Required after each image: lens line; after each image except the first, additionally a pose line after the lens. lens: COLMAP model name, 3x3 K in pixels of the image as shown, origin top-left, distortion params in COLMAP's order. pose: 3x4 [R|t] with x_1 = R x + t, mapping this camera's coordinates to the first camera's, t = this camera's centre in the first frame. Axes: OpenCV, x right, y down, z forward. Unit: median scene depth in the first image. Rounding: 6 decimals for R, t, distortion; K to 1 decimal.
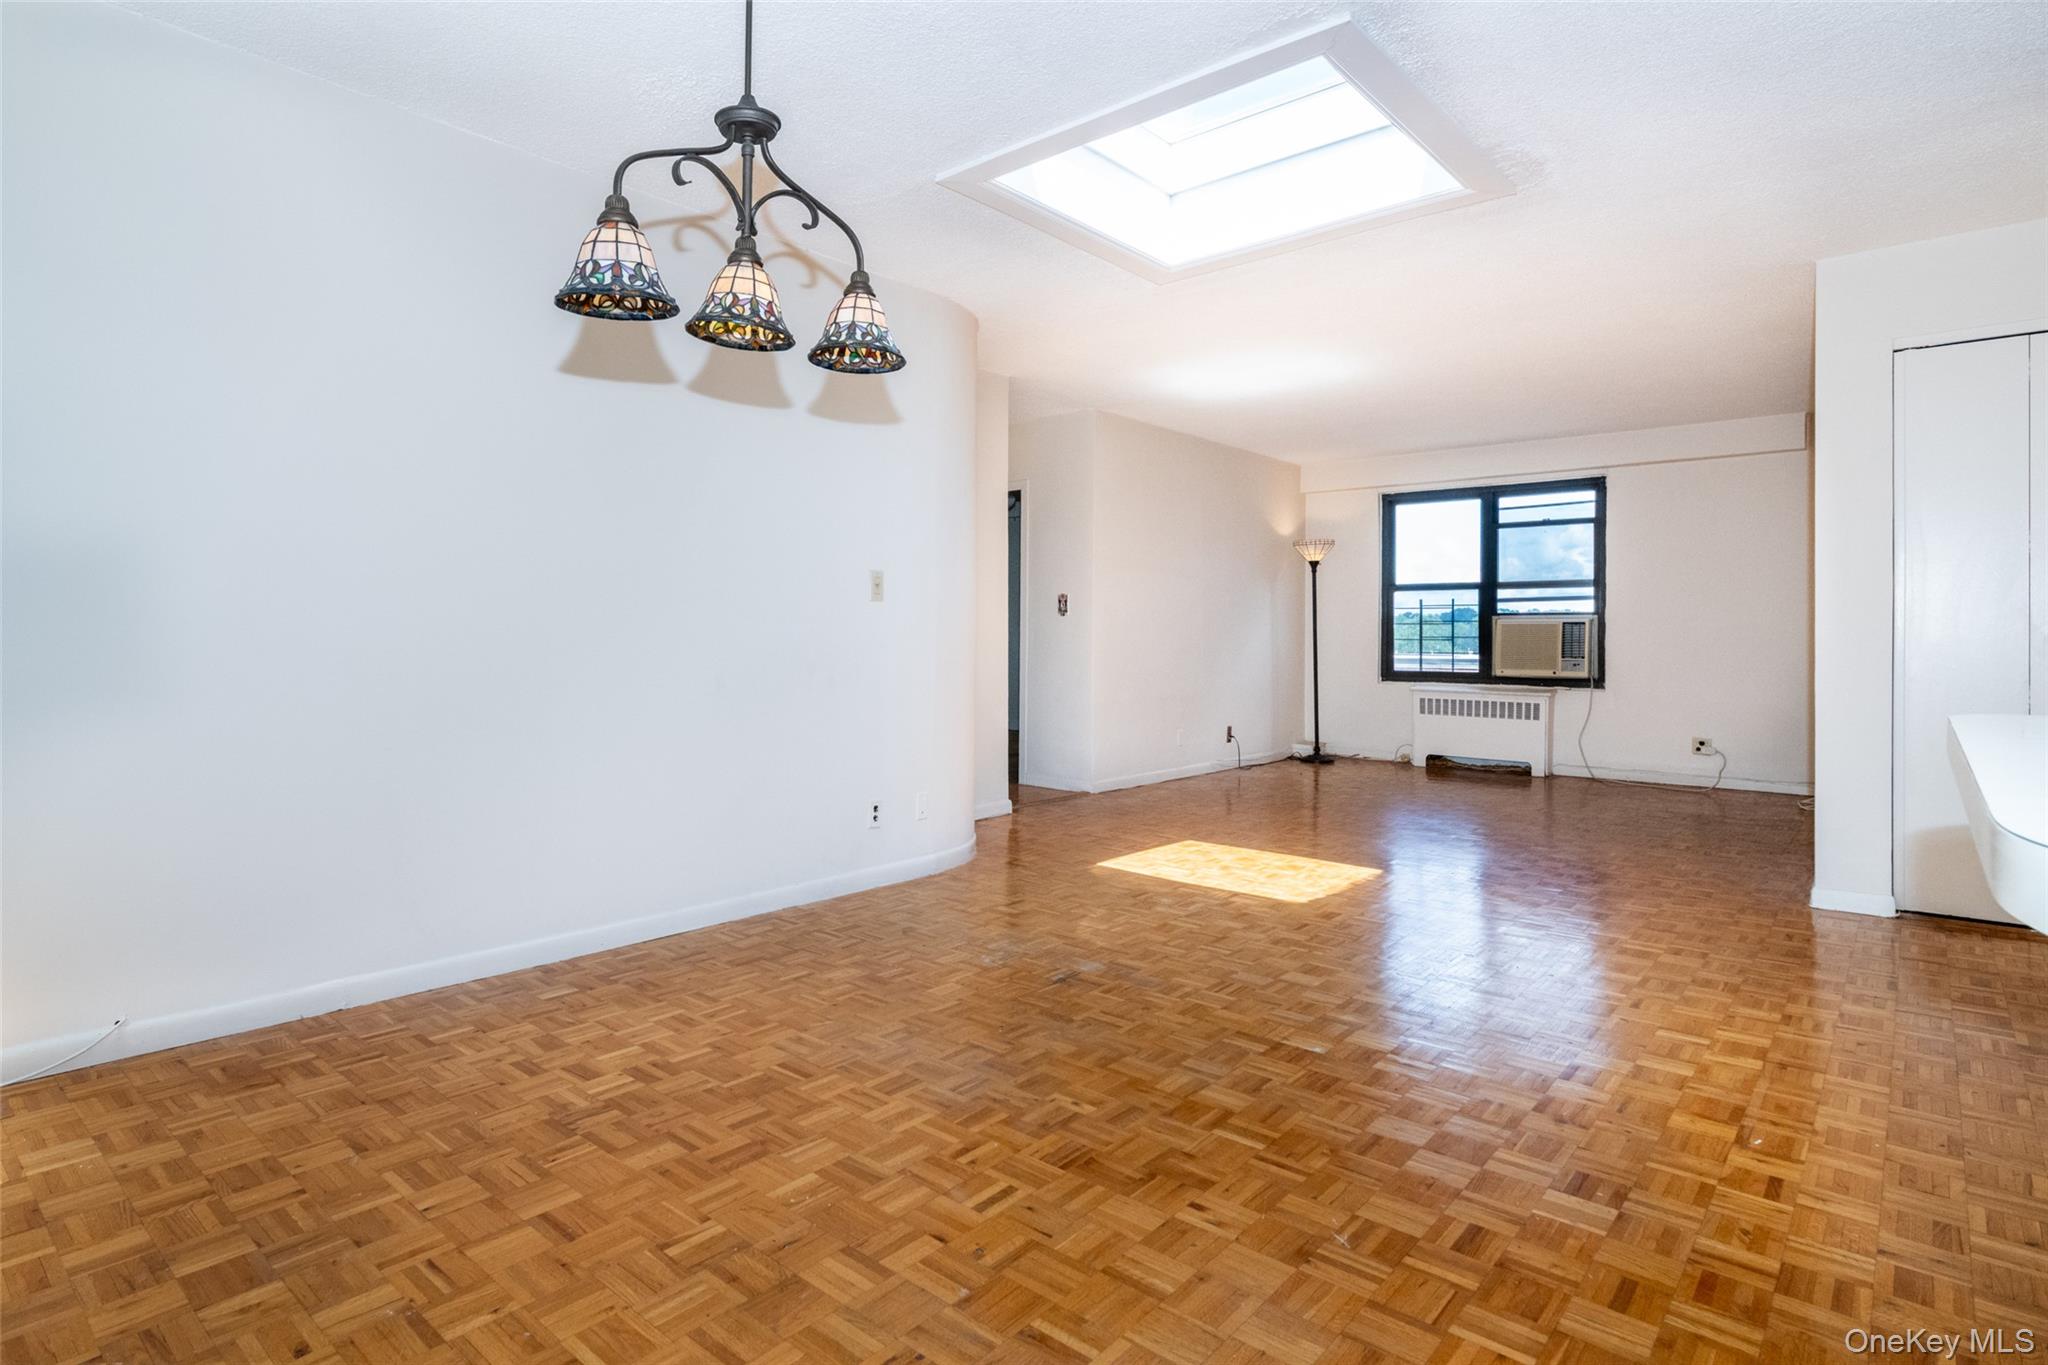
lens RADIAL K [[1073.9, 0, 1037.8], [0, 1073.9, 631.3], [0, 0, 1]] dist [0.001540, 0.000092]
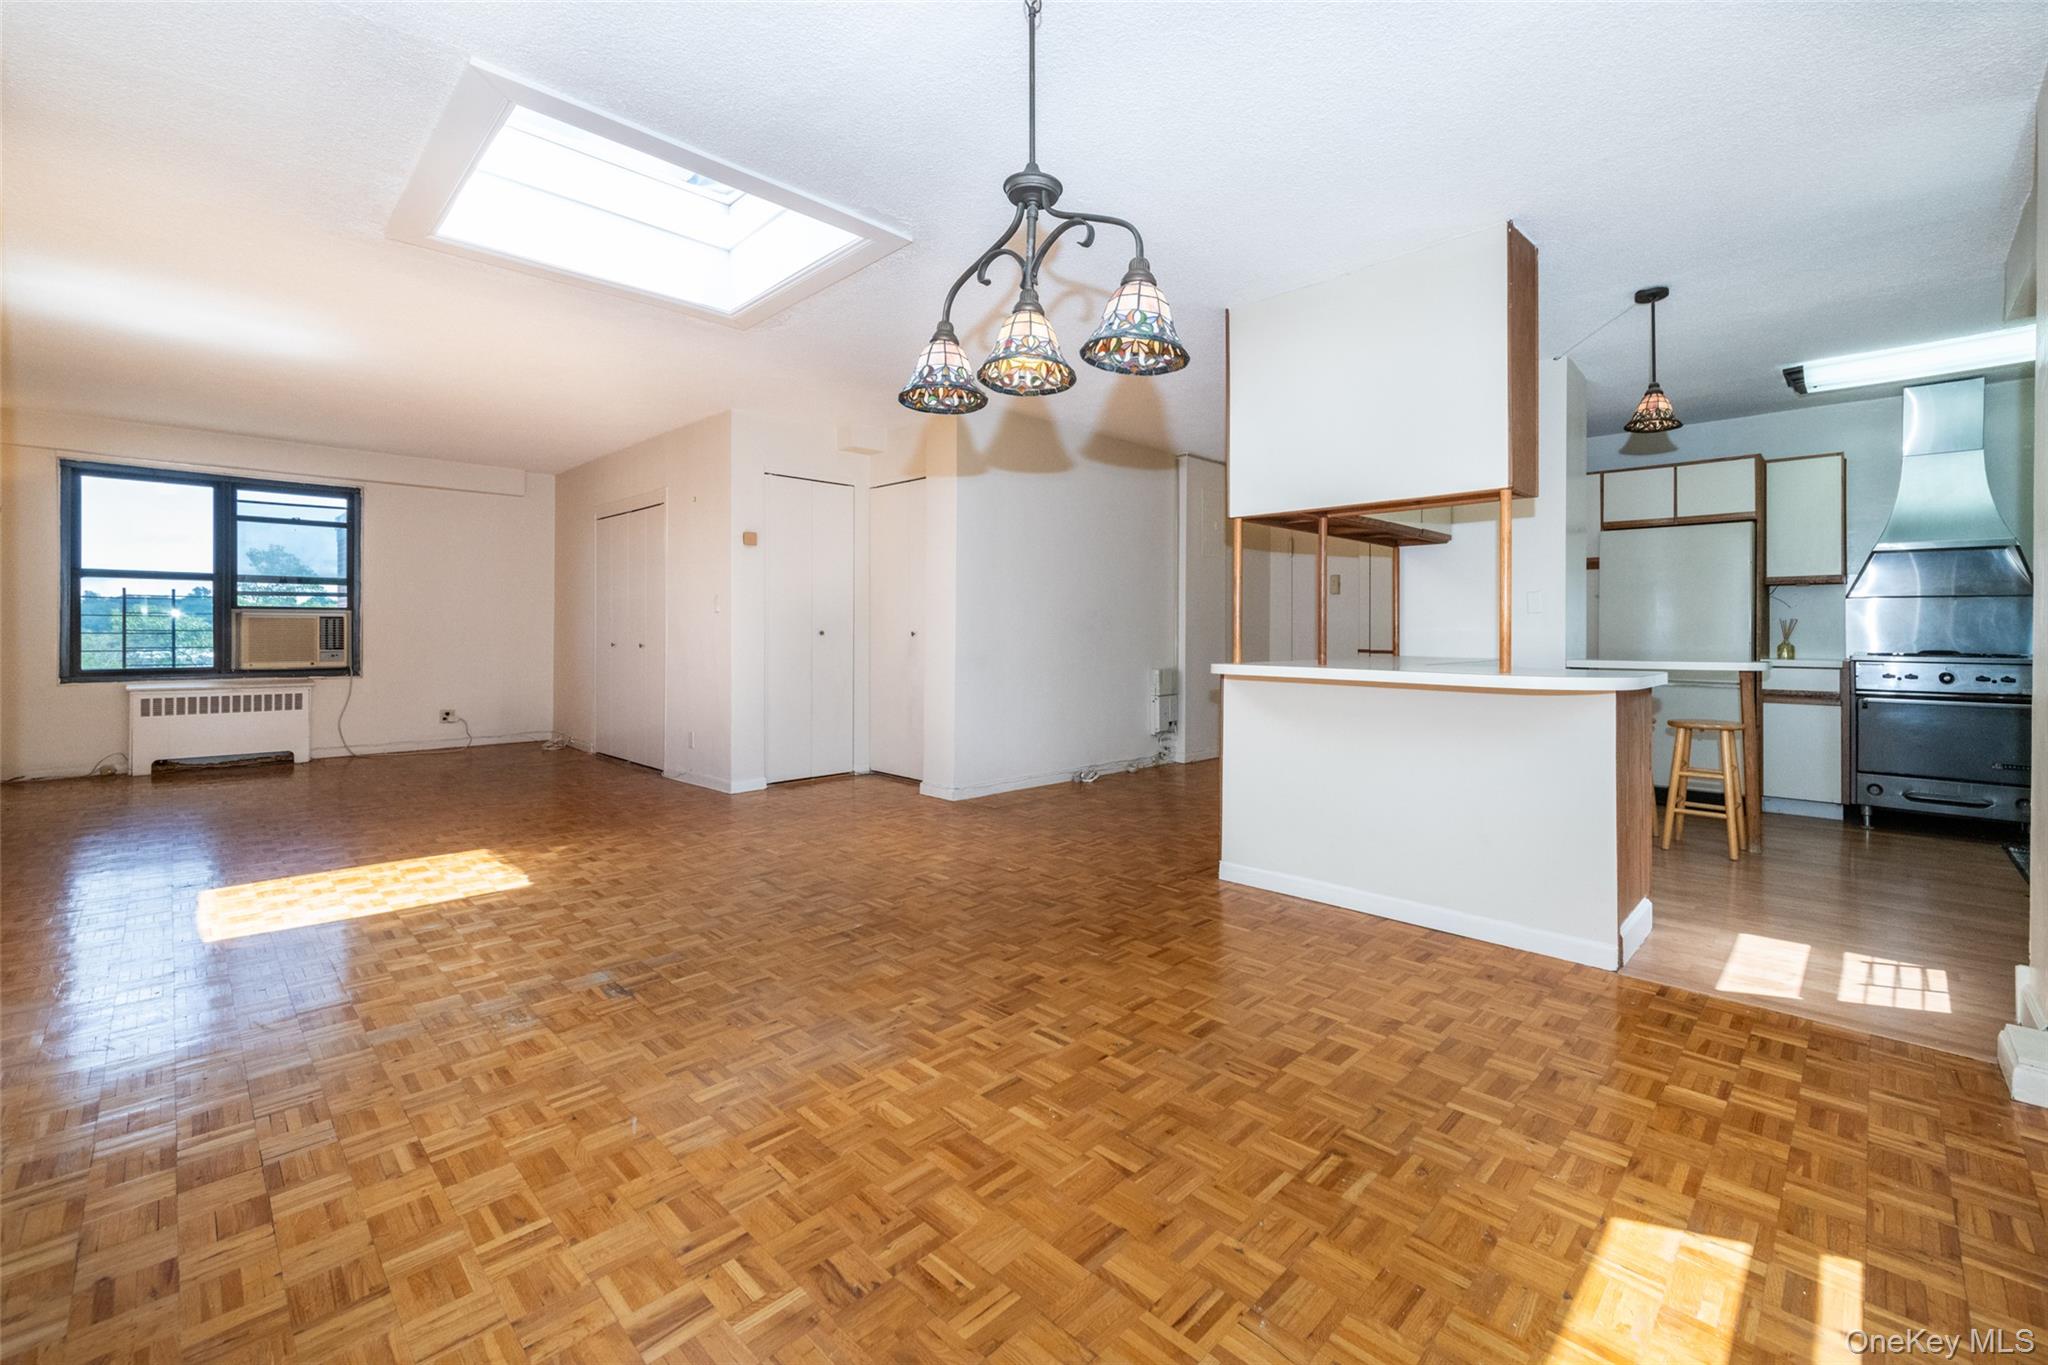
lens RADIAL K [[872.8, 0, 966.7], [0, 872.8, 633.4], [0, 0, 1]] dist [0.001202, 0.000537]
pose [[0.103243, -0.009157, 0.994614, -0.311914], [-0.008621, 0.999912, 0.010100, -0.005905], [-0.994619, -0.009617, 0.103155, 0.258004]]
